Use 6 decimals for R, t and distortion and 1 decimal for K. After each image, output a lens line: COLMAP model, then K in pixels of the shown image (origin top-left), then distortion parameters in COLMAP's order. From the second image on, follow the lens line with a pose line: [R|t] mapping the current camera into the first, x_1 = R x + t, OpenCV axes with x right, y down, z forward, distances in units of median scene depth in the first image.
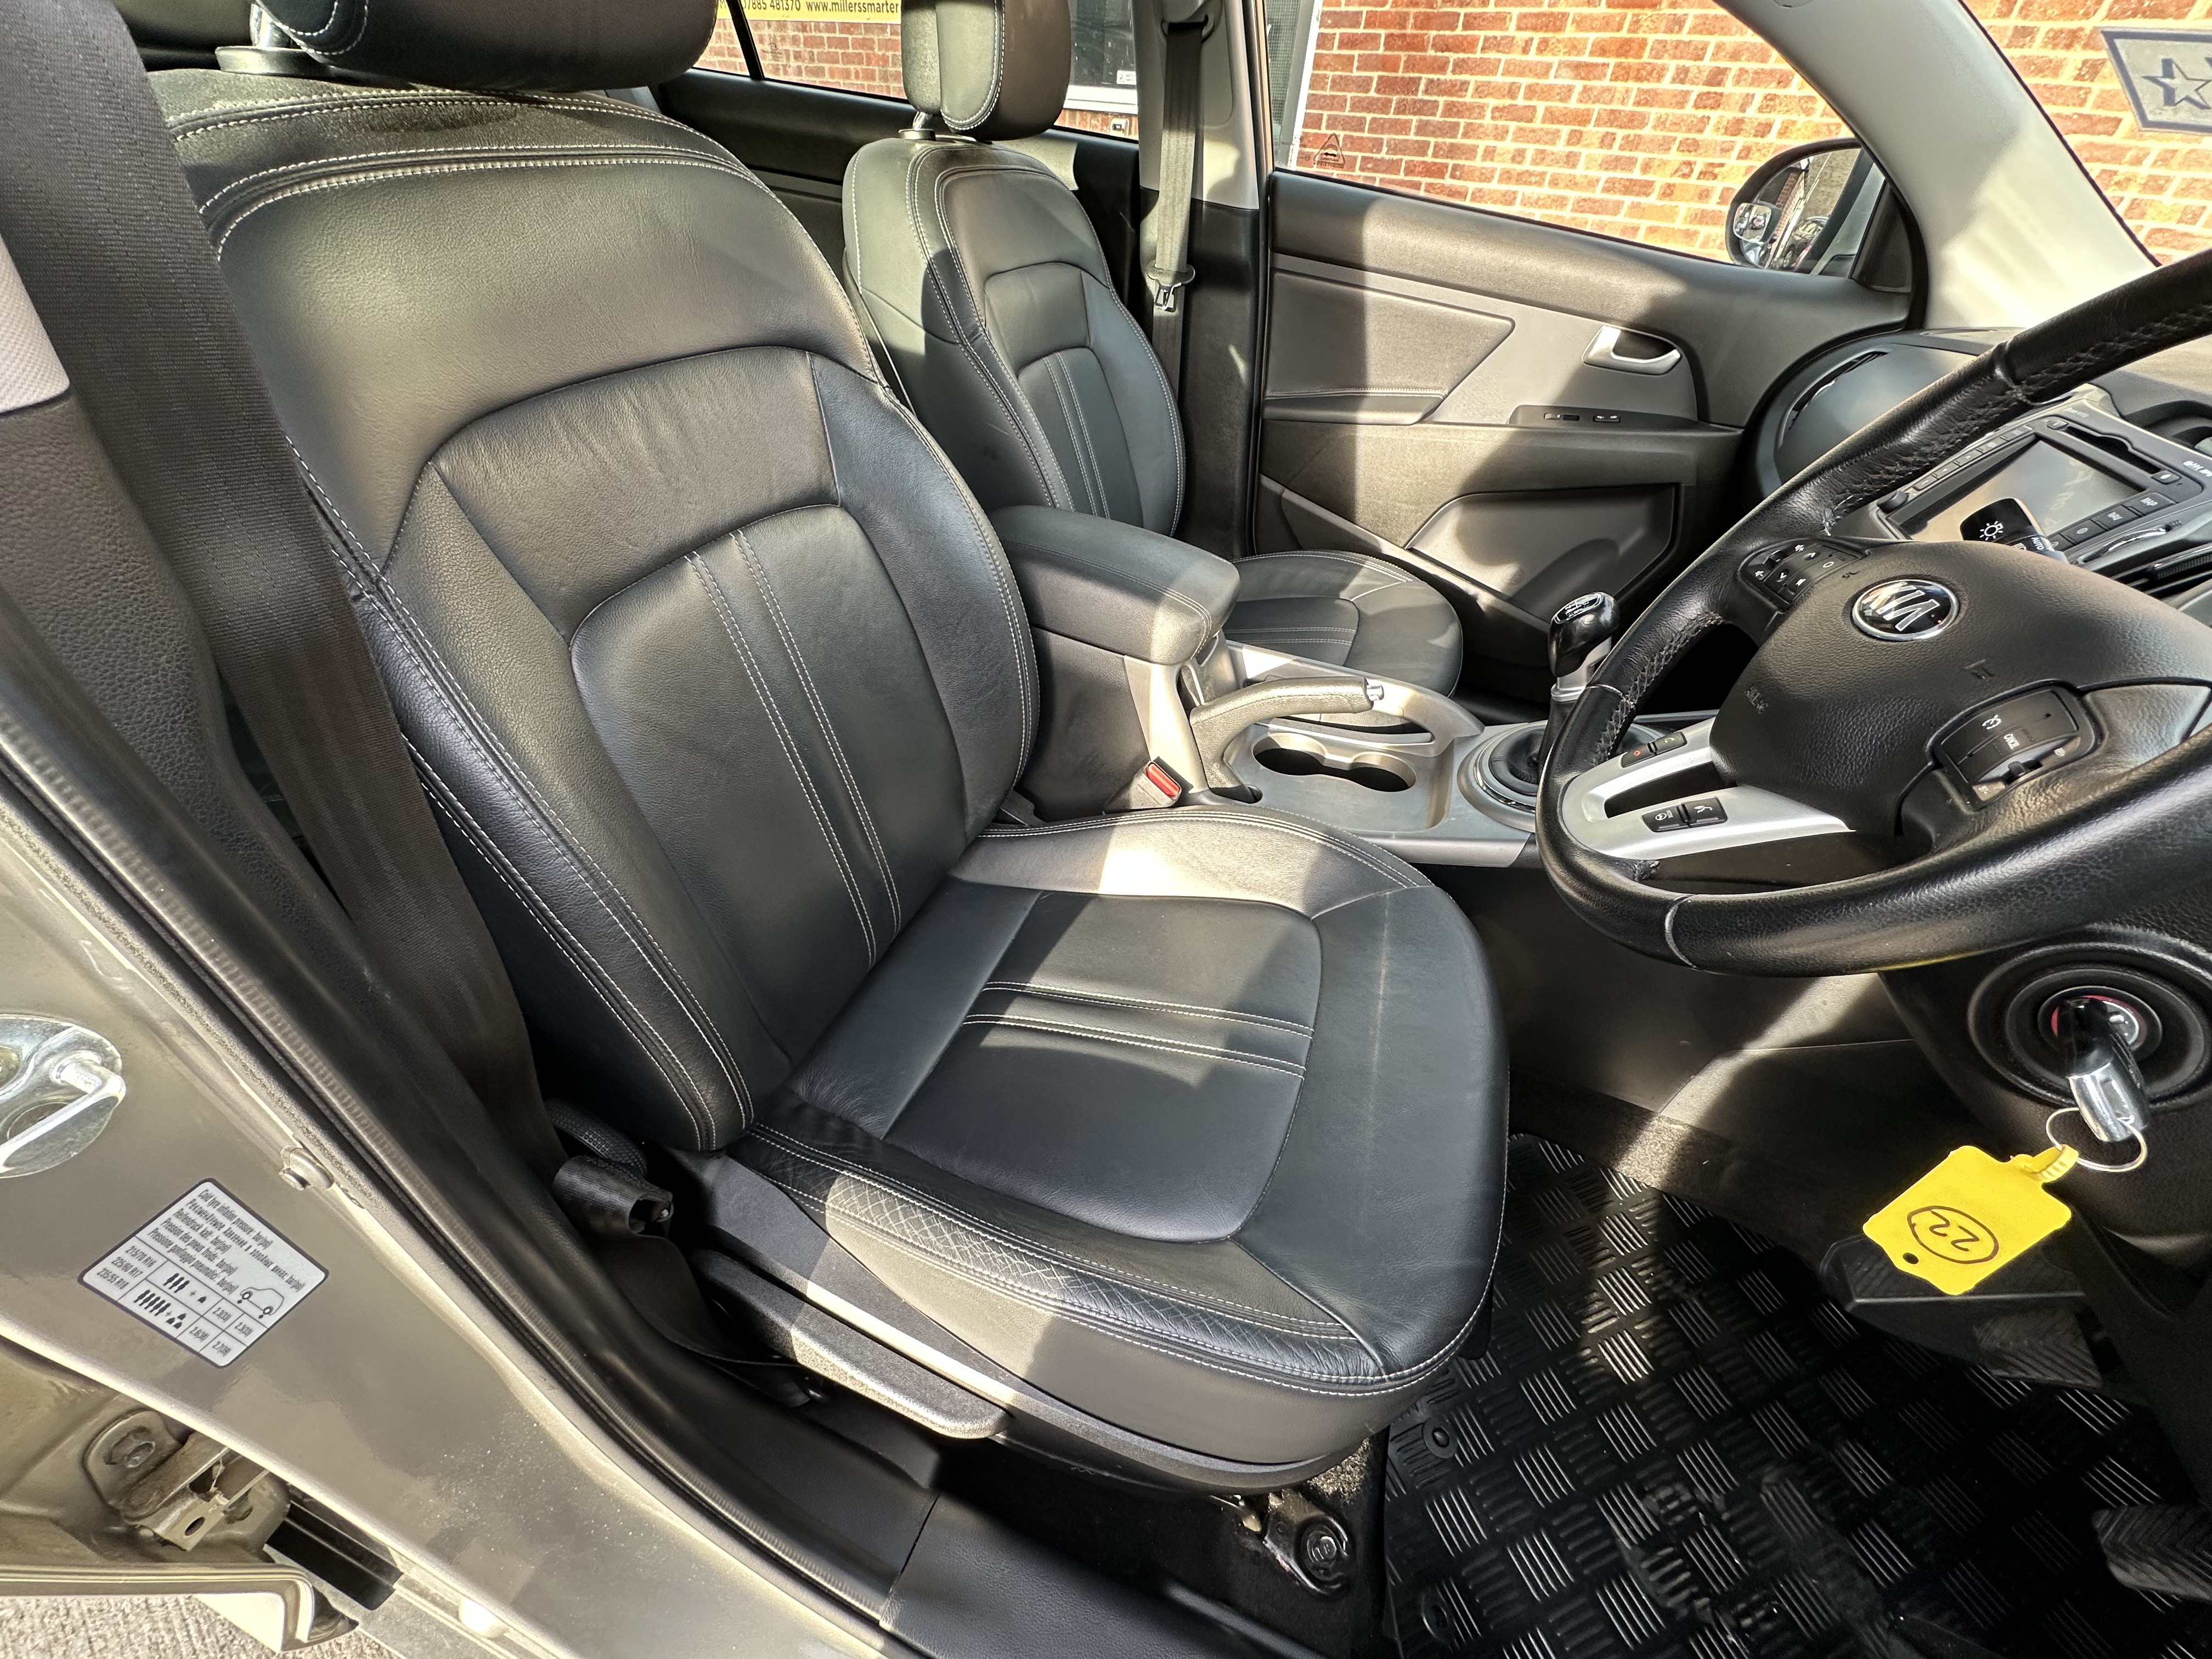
lens RADIAL K [[888.5, 0, 1106.0], [0, 888.5, 829.5], [0, 0, 1]] dist [-0.001473, 0.000394]
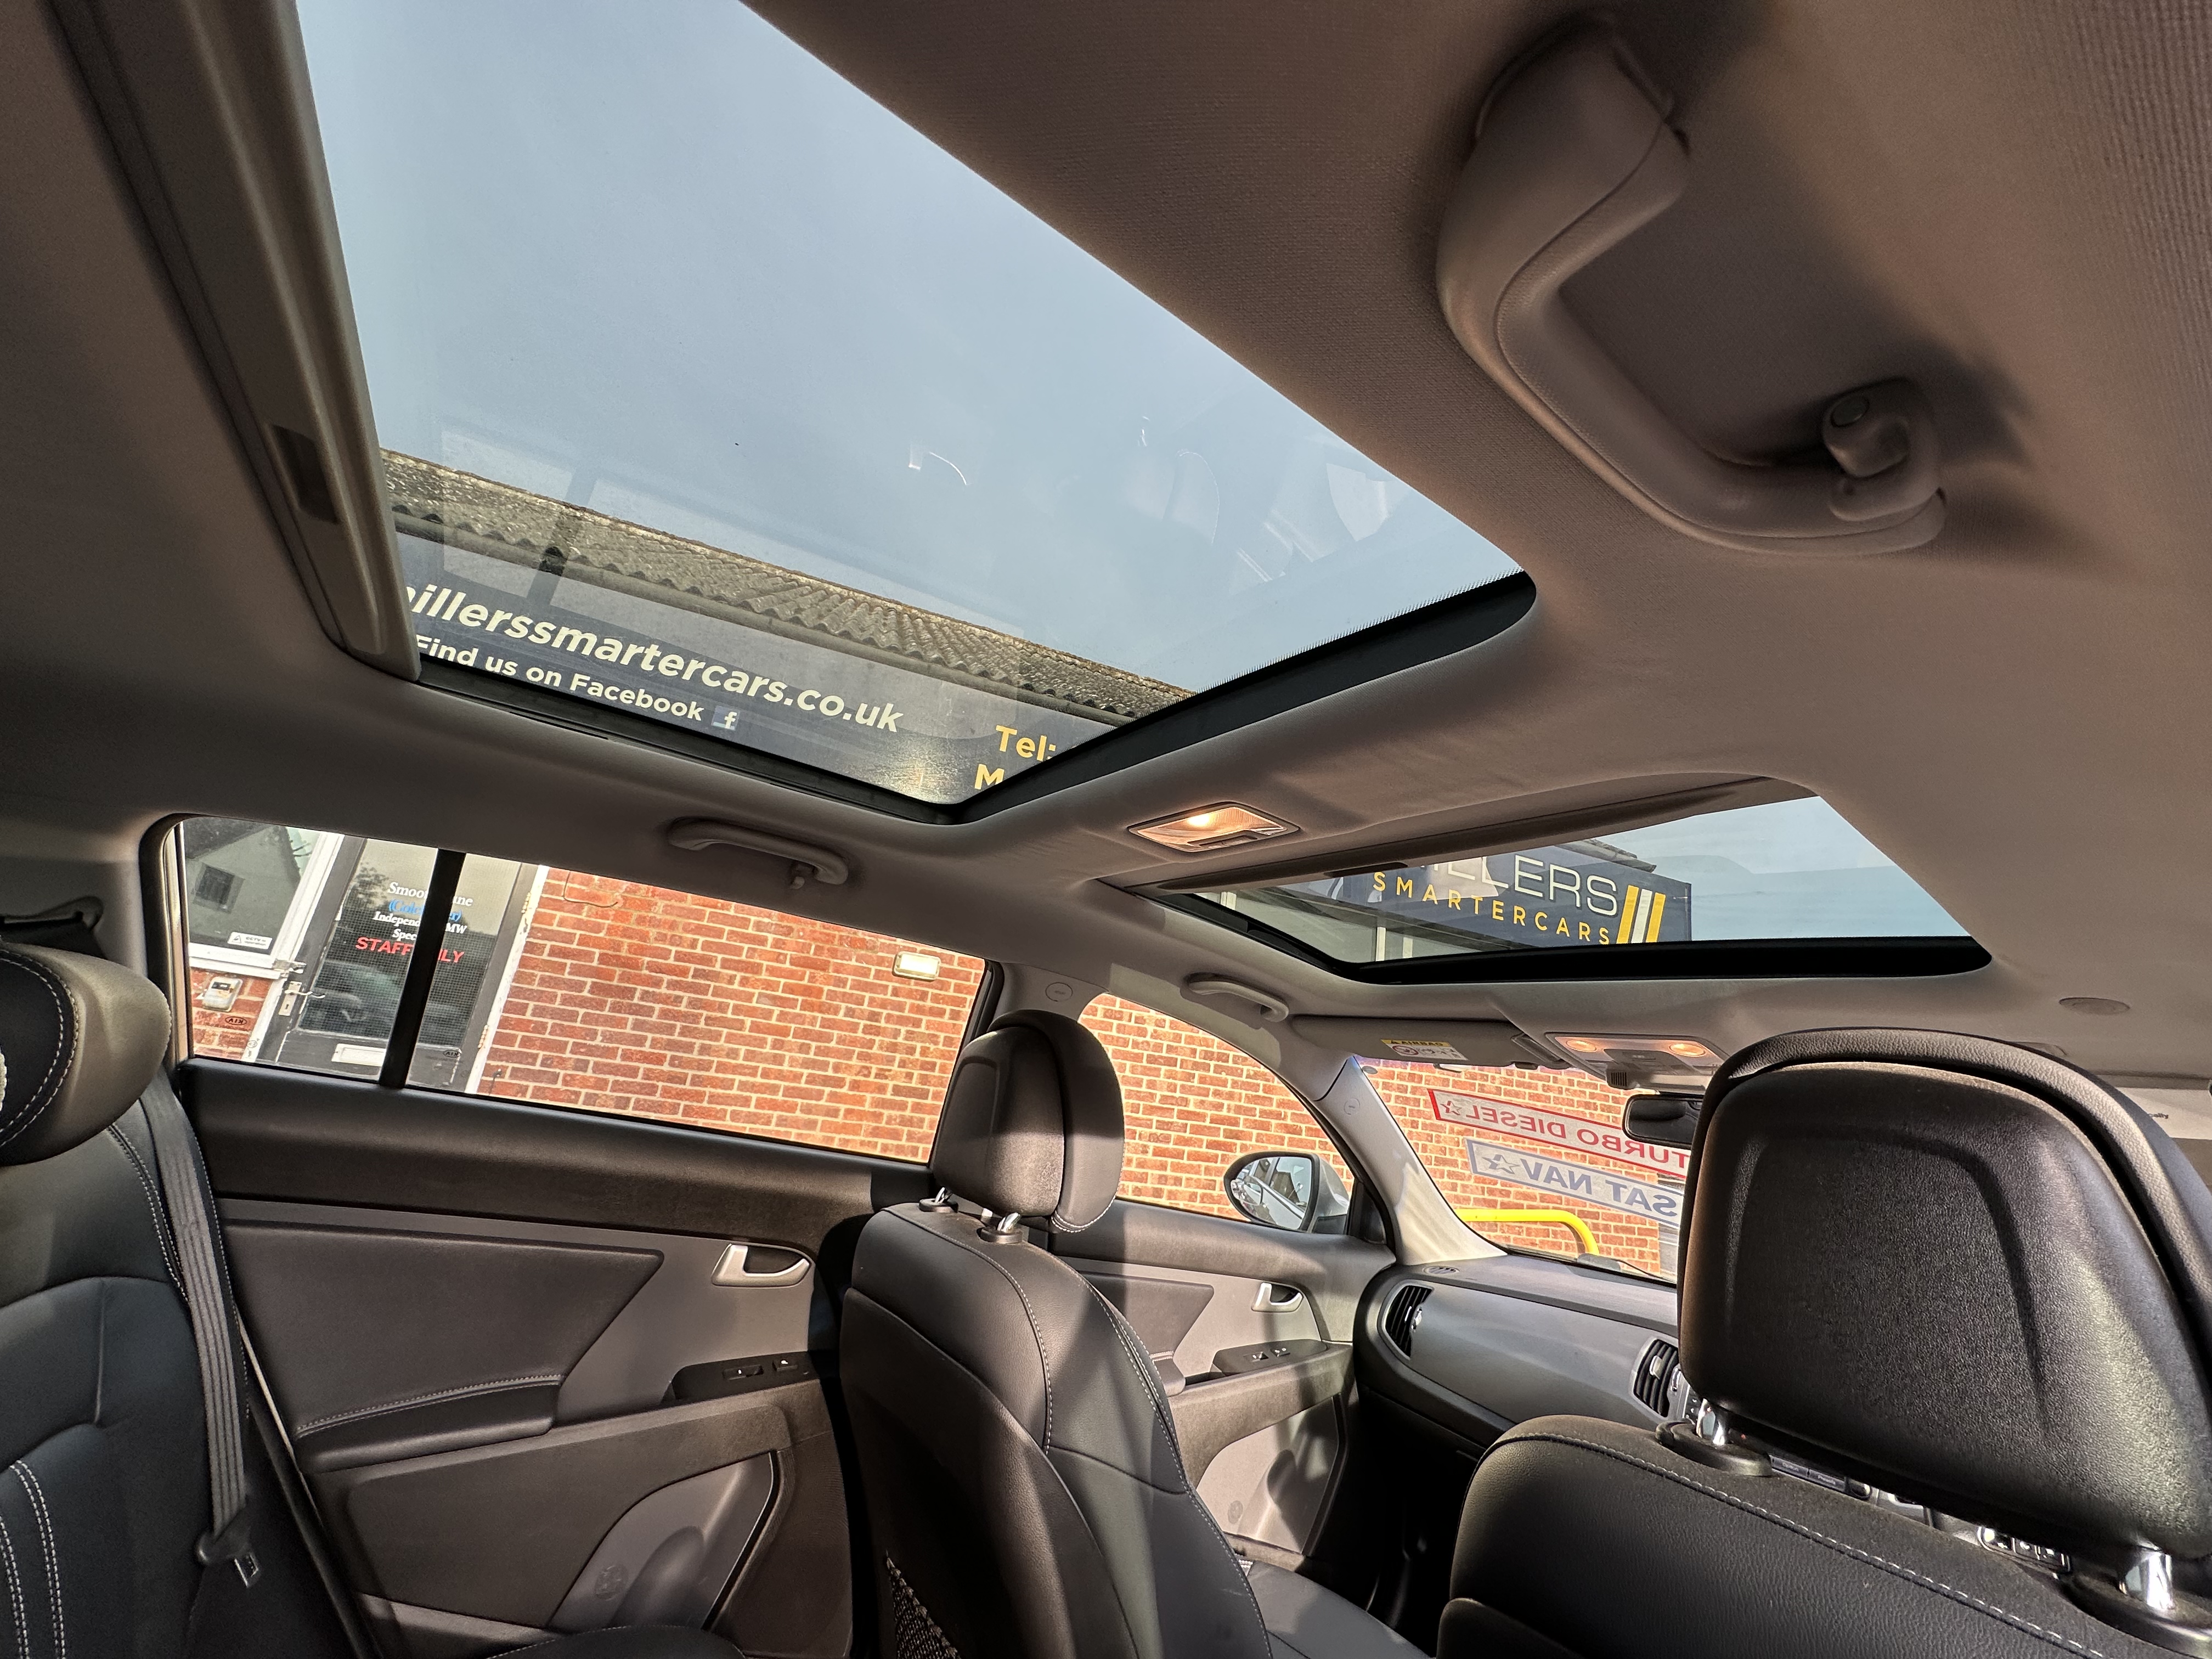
lens RADIAL K [[890.0, 0, 1106.9], [0, 890.0, 819.9], [0, 0, 1]] dist [-0.017201, 0.005799]
pose [[0.558174, 0.244121, 0.792999, -0.277844], [0.432306, 0.730197, -0.529079, -0.170093], [-0.708204, 0.638136, 0.302042, 0.117301]]
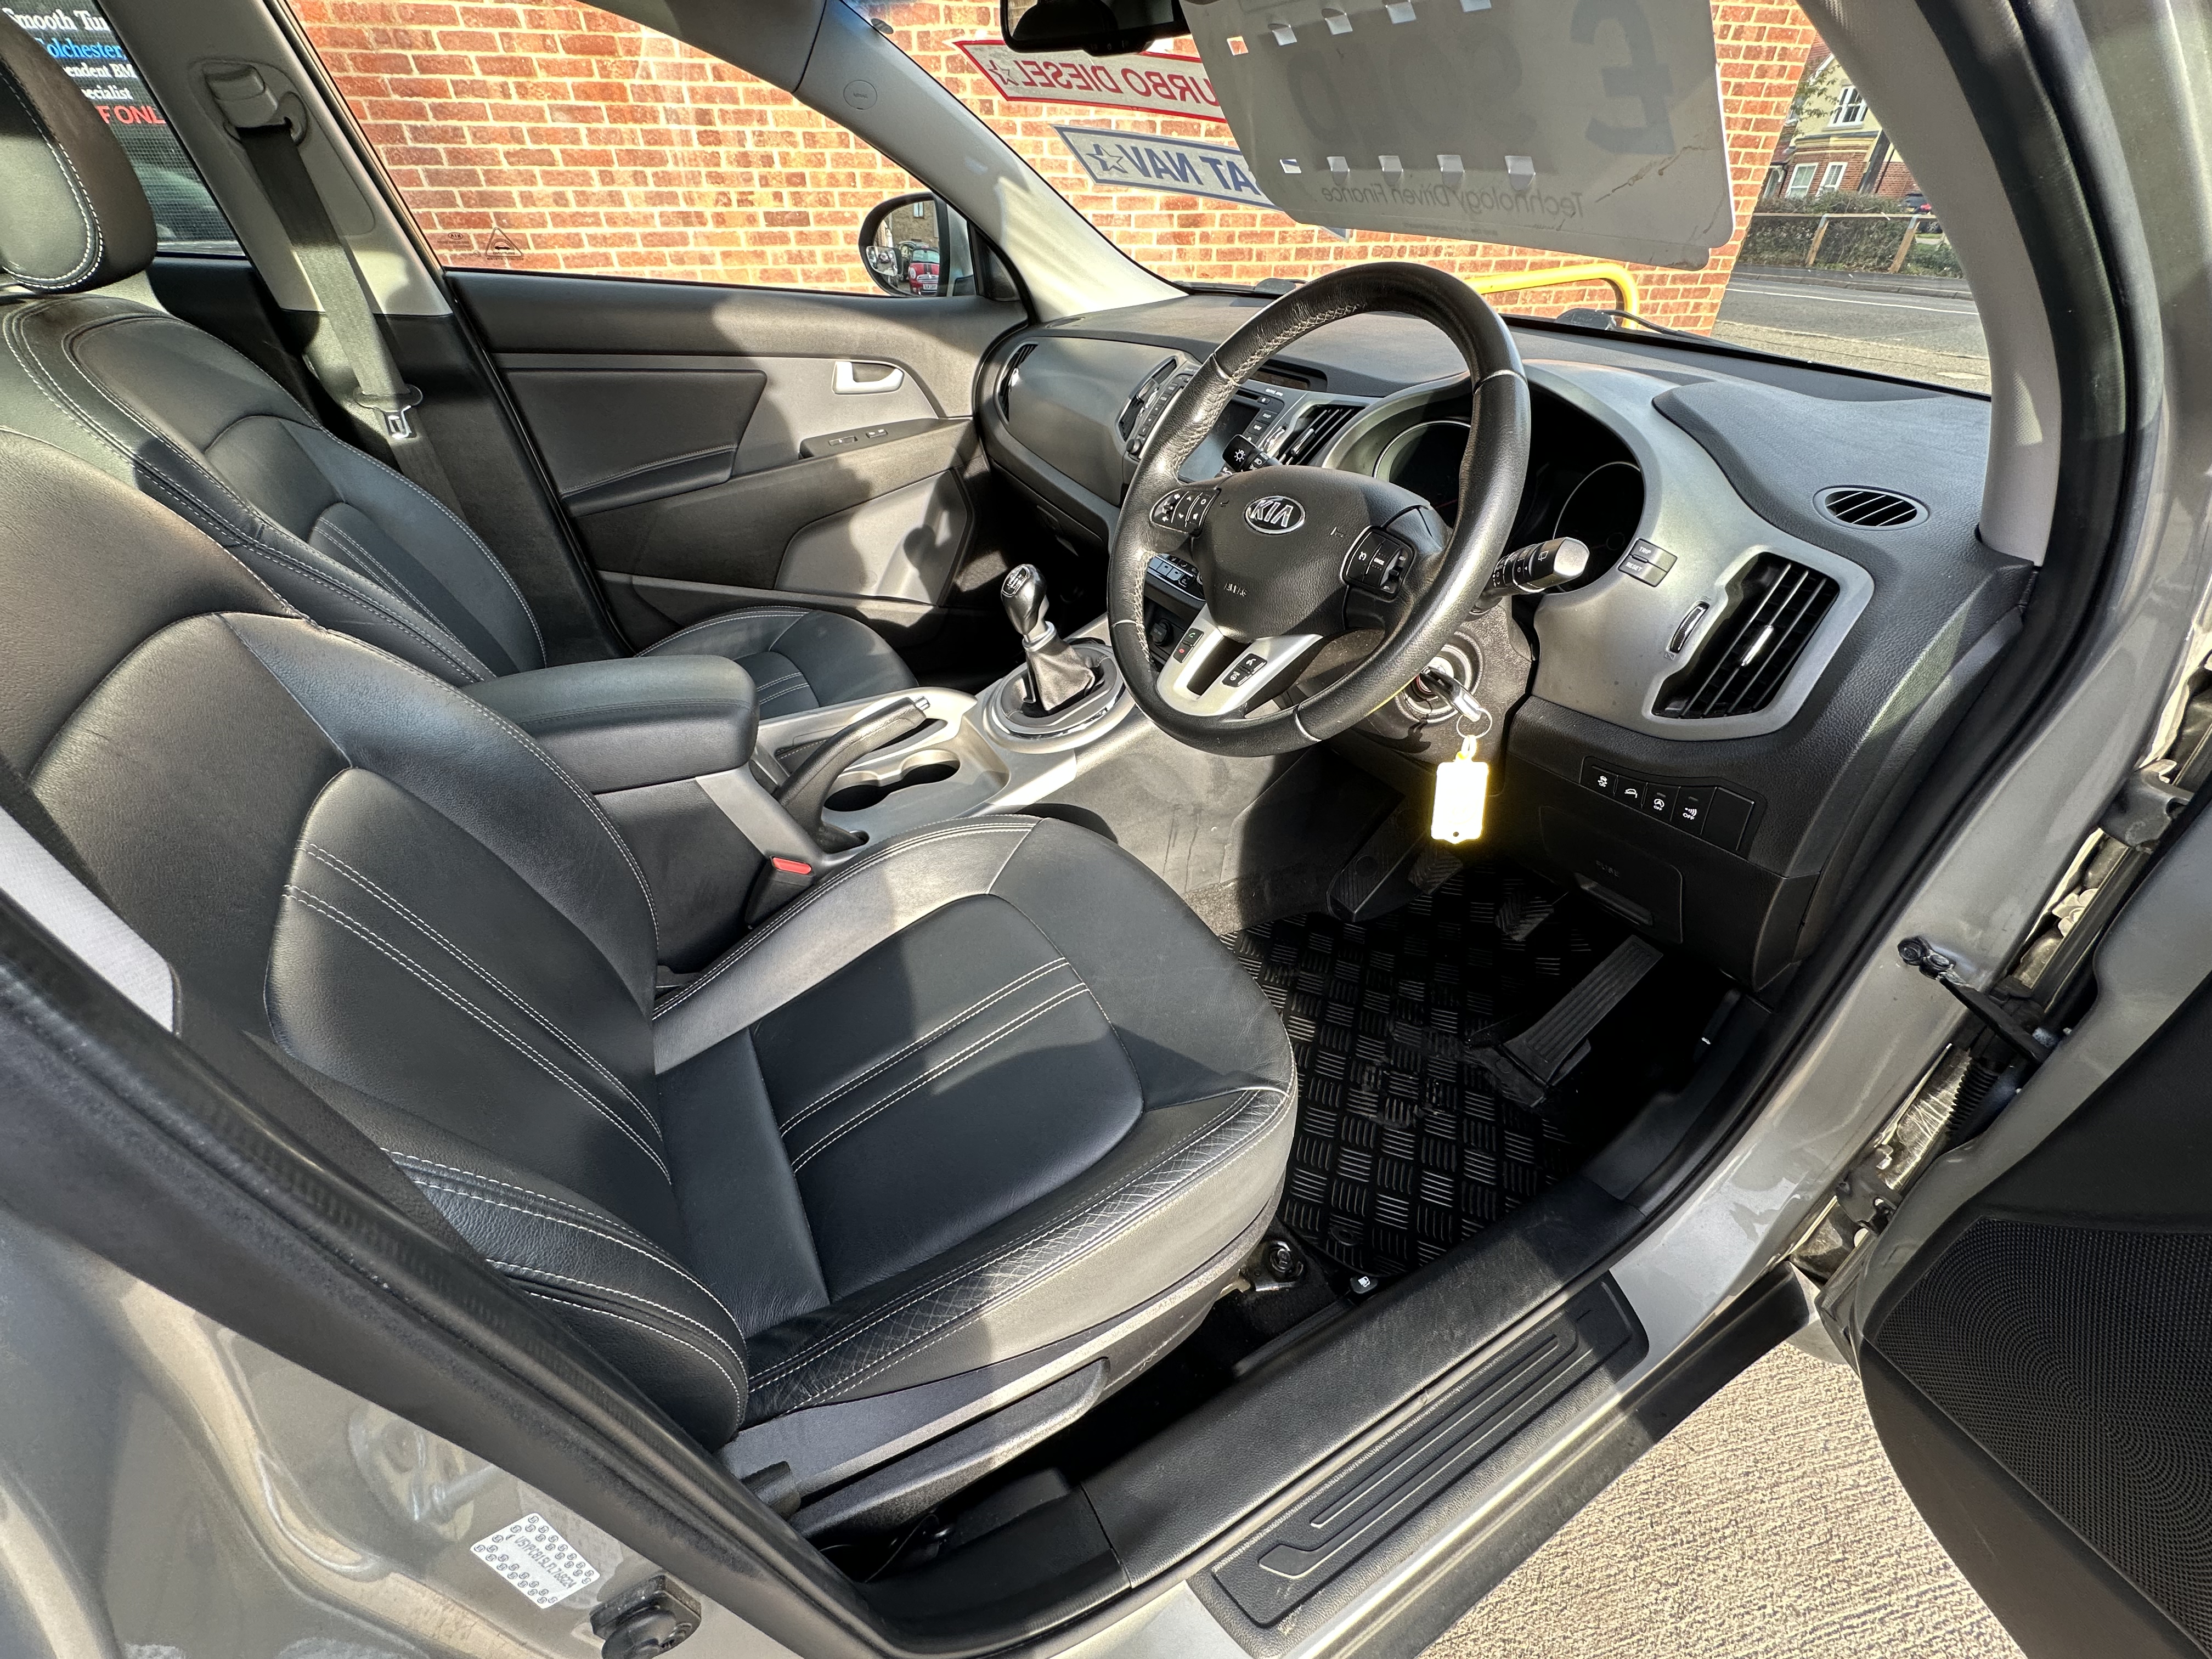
lens RADIAL K [[895.6, 0, 1102.2], [0, 895.6, 834.0], [0, 0, 1]] dist [-0.000361, 0.000504]
pose [[0.644982, -0.496884, 0.580607, -0.083104], [0.503749, 0.847766, 0.165917, -0.022367], [-0.574661, 0.185467, 0.797099, -0.011821]]
